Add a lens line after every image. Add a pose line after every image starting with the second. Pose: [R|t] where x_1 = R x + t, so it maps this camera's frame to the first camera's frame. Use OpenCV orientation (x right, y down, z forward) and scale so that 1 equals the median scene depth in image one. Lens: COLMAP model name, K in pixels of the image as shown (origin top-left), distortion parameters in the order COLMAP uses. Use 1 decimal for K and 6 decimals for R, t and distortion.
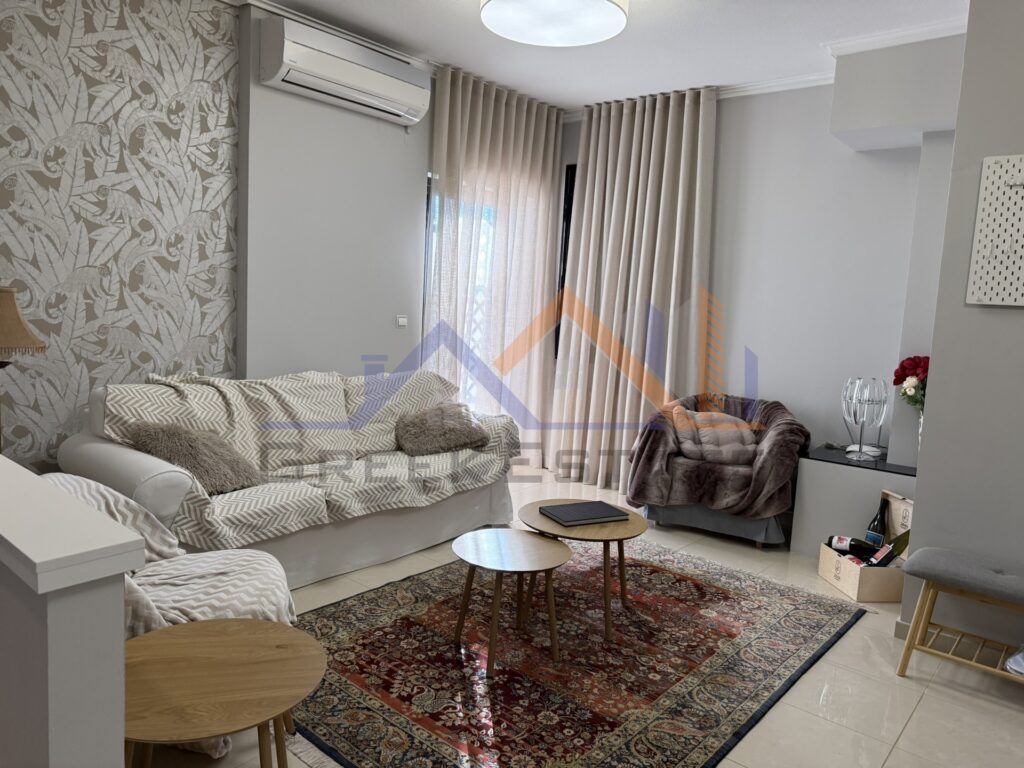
lens RADIAL K [[723.2, 0, 513.2], [0, 723.2, 381.3], [0, 0, 1]] dist [0.025935, -0.031699]
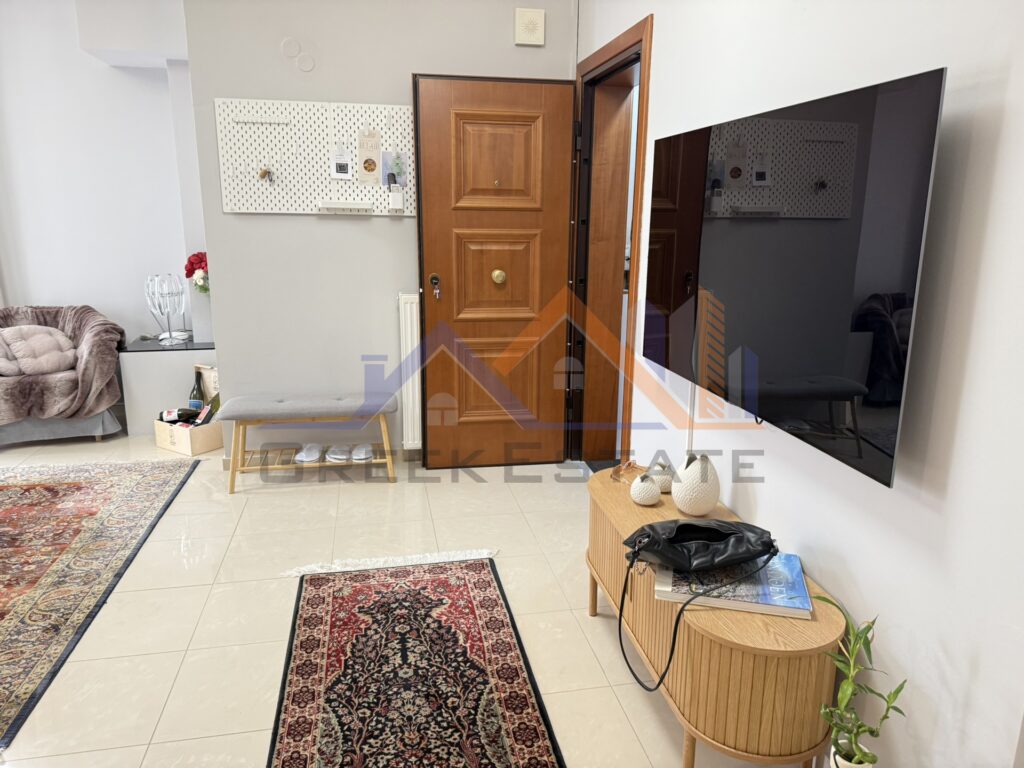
lens RADIAL K [[723.2, 0, 508.6], [0, 723.2, 374.7], [0, 0, 1]] dist [0.025935, -0.031699]
pose [[0.625735, -0.221056, 0.748058, -0.087737], [0.114042, 0.974625, 0.192614, -0.010946], [-0.771654, -0.035215, 0.635067, -0.204654]]
